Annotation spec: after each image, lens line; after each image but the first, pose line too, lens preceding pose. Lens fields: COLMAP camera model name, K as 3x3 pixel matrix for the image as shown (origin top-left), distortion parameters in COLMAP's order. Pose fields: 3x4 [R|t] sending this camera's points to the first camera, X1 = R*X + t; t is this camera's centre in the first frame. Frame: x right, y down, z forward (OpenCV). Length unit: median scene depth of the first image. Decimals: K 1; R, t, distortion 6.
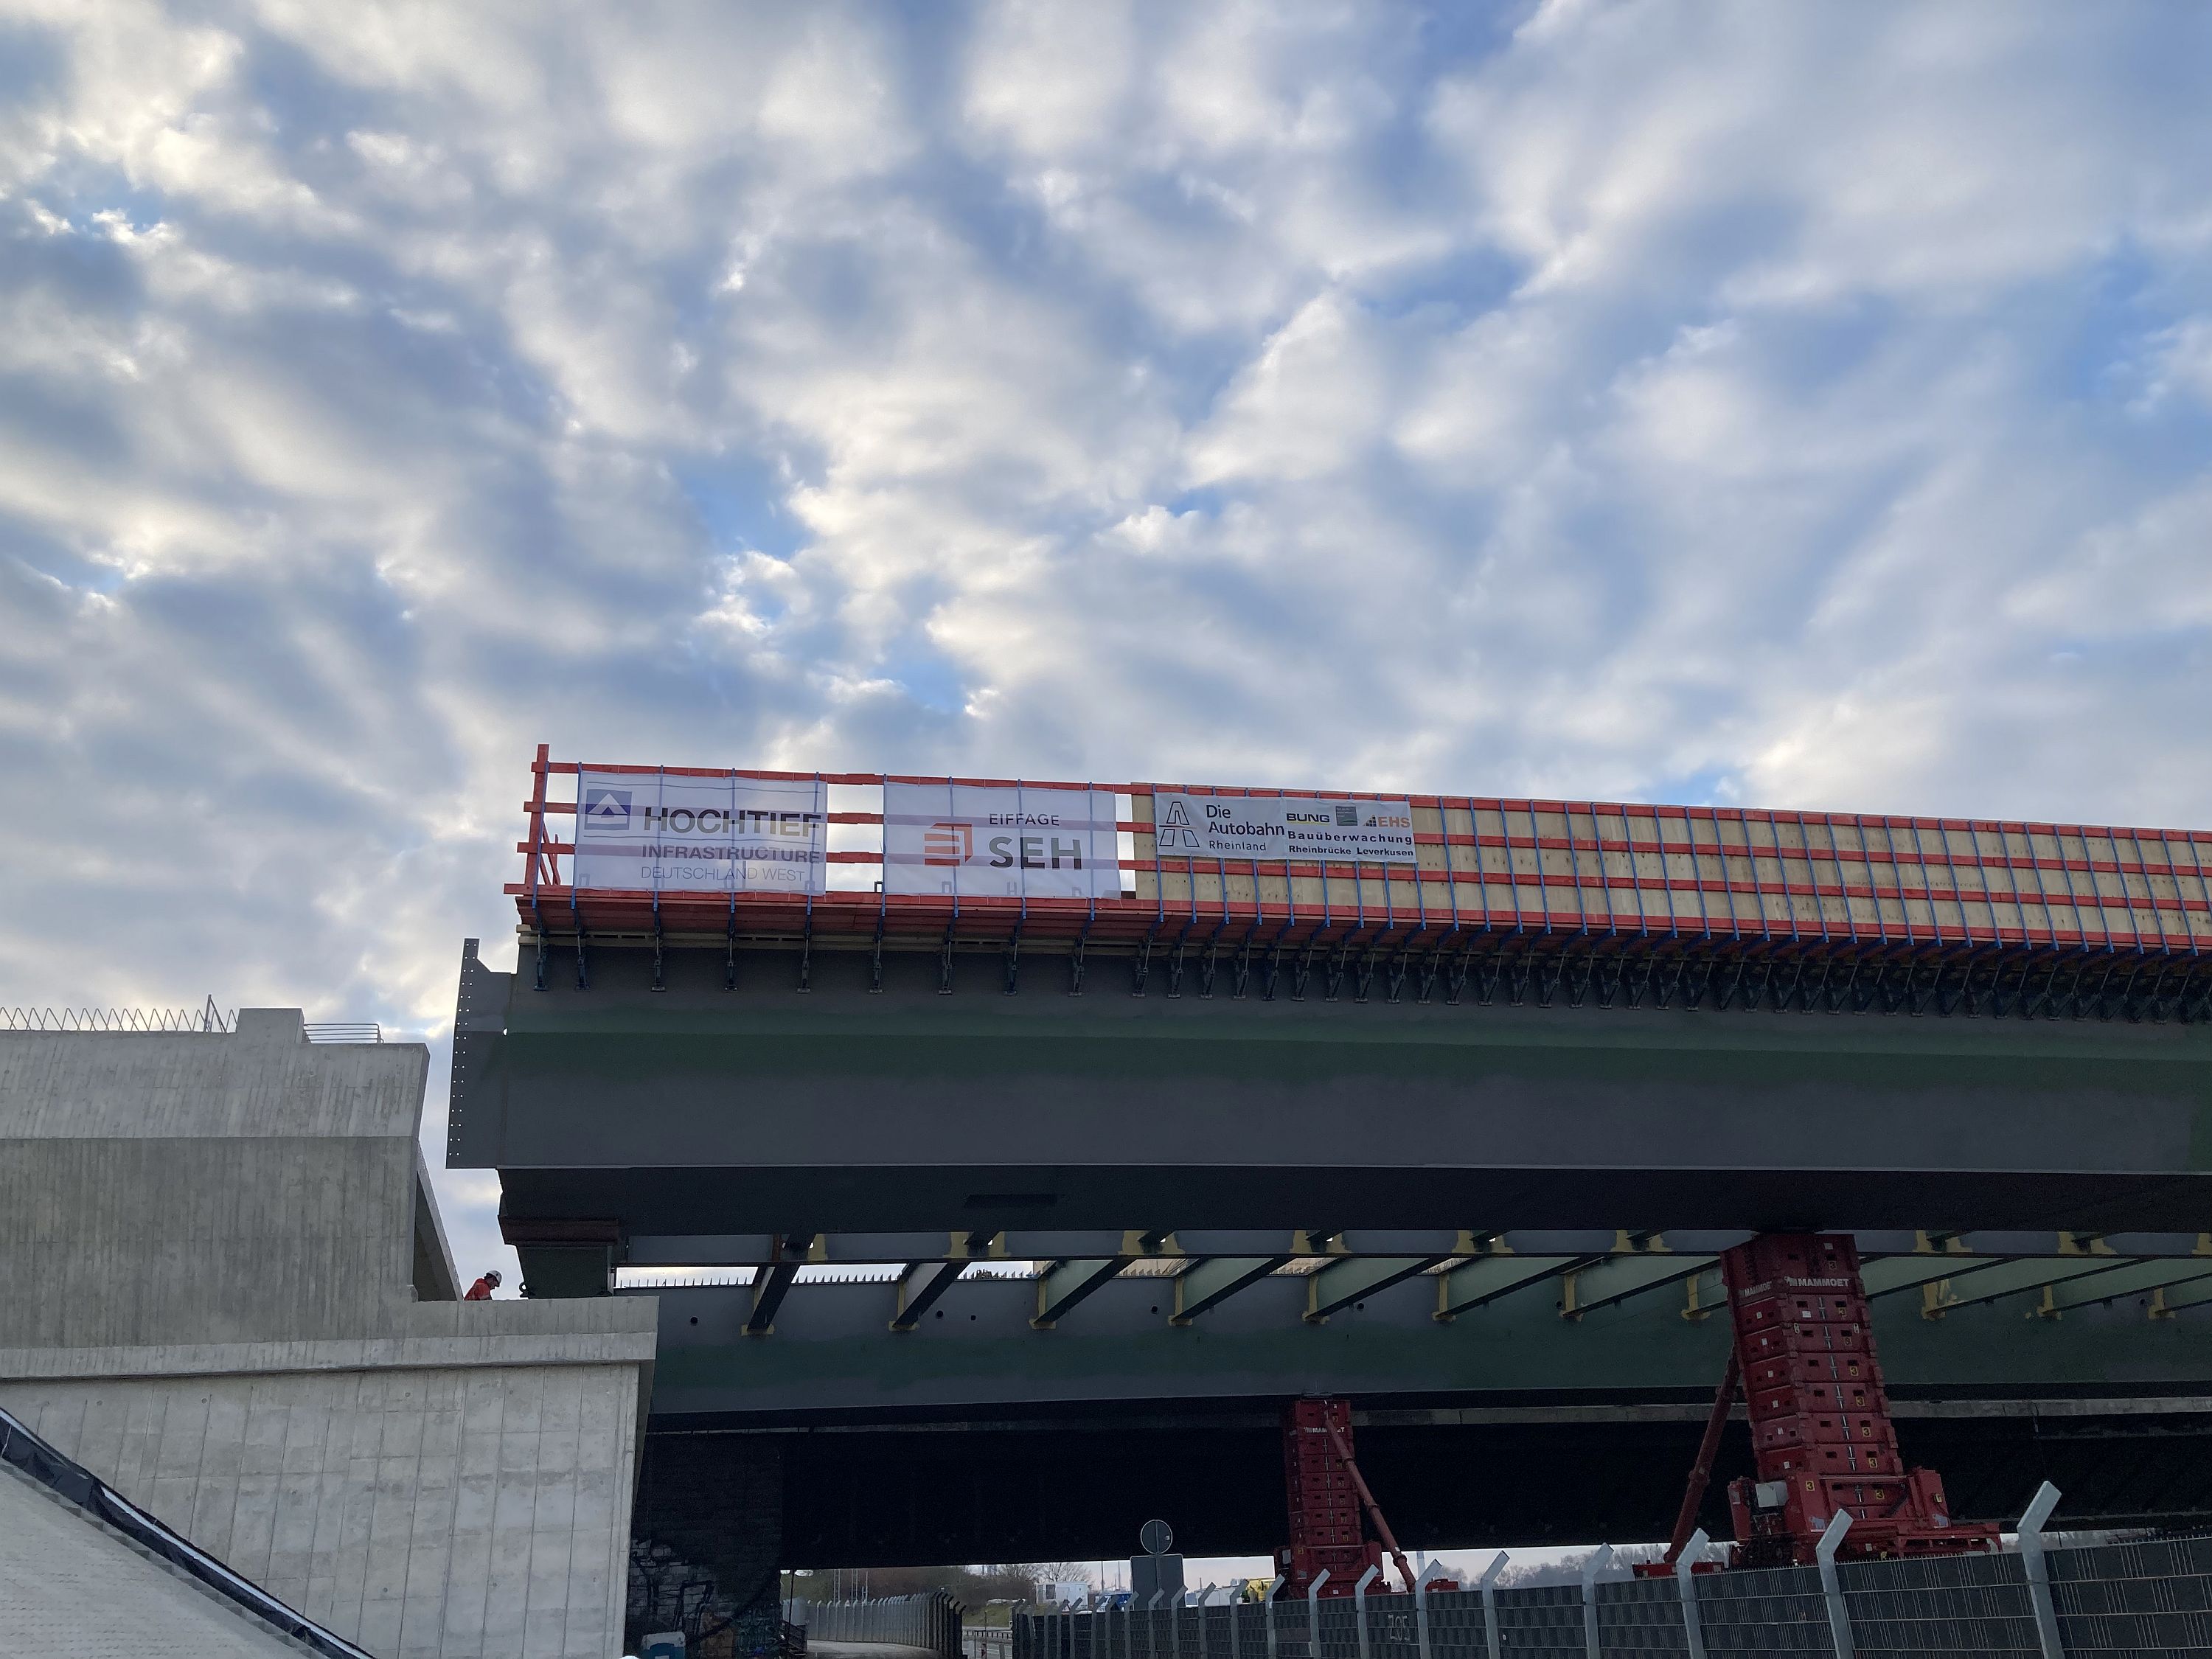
lens RADIAL K [[1811.3, 0, 1104.9], [0, 1811.3, 814.9], [0, 0, 1]] dist [0.002296, 0.024543]
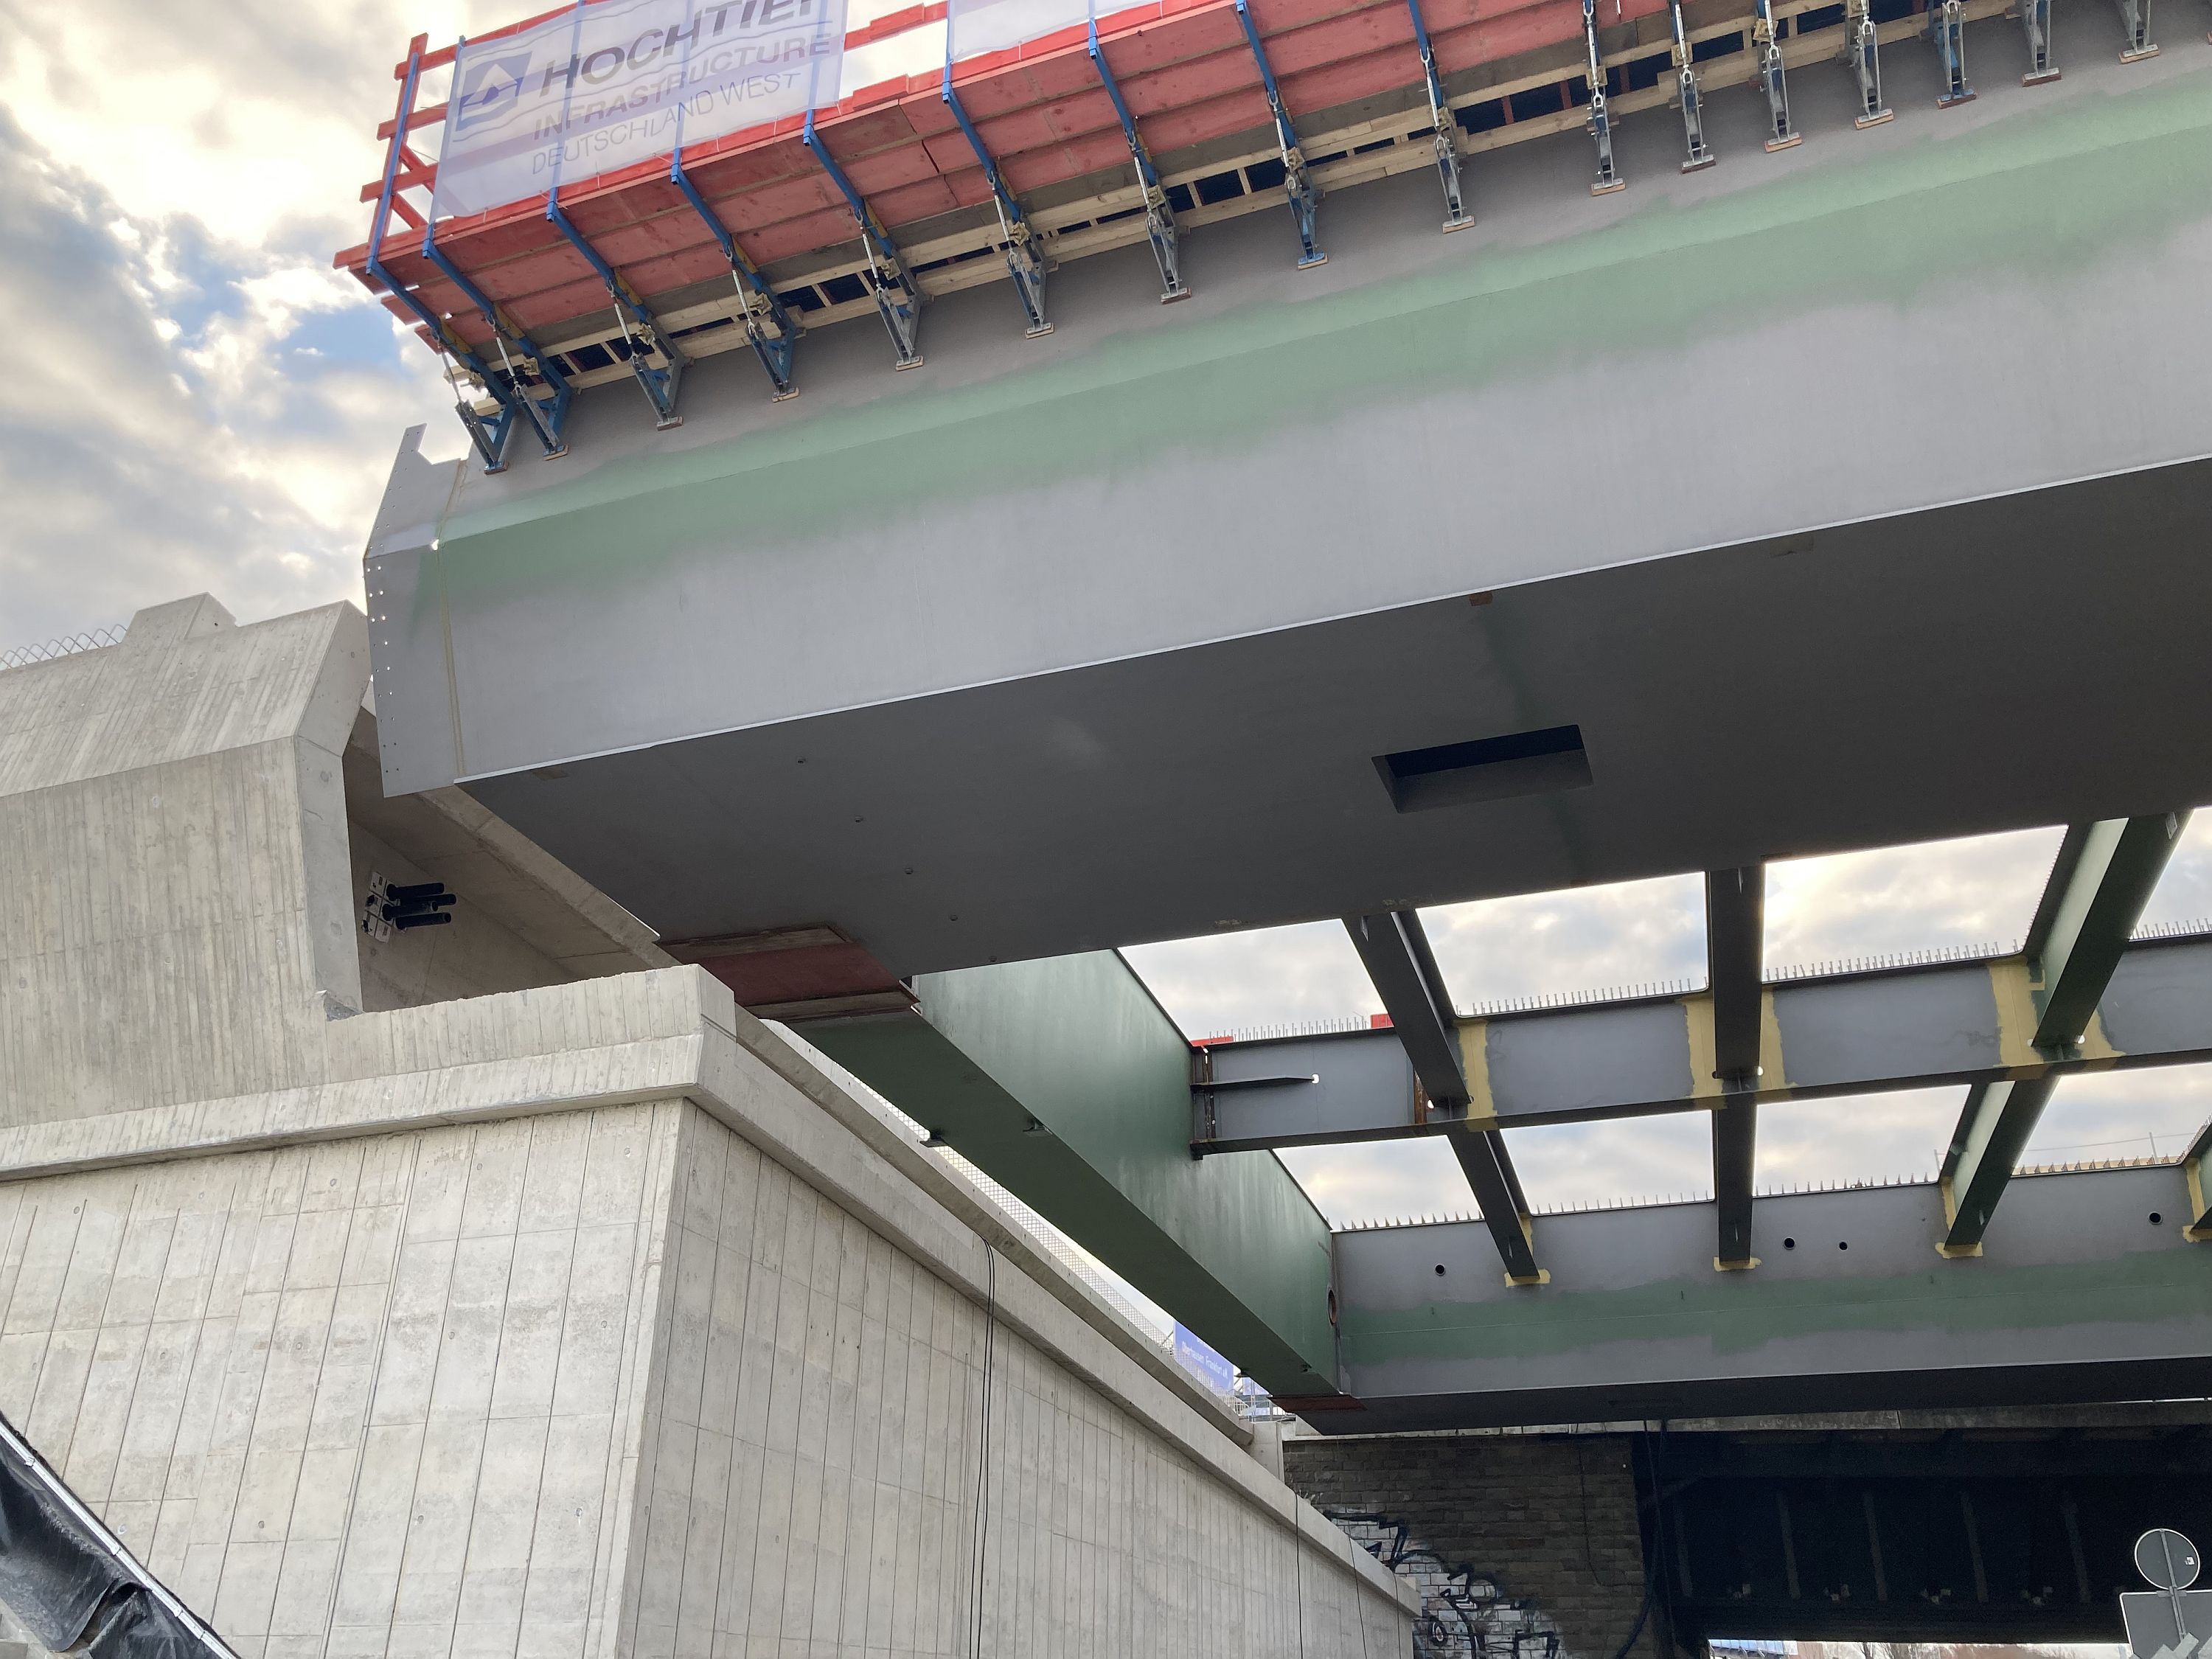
lens RADIAL K [[1811.3, 0, 1095.8], [0, 1811.3, 852.5], [0, 0, 1]] dist [0.002296, 0.024543]
pose [[0.851321, -0.176703, -0.493992, 0.107910], [0.166180, 0.983913, -0.065565, 0.297166], [0.497631, -0.026275, 0.866991, 0.641014]]
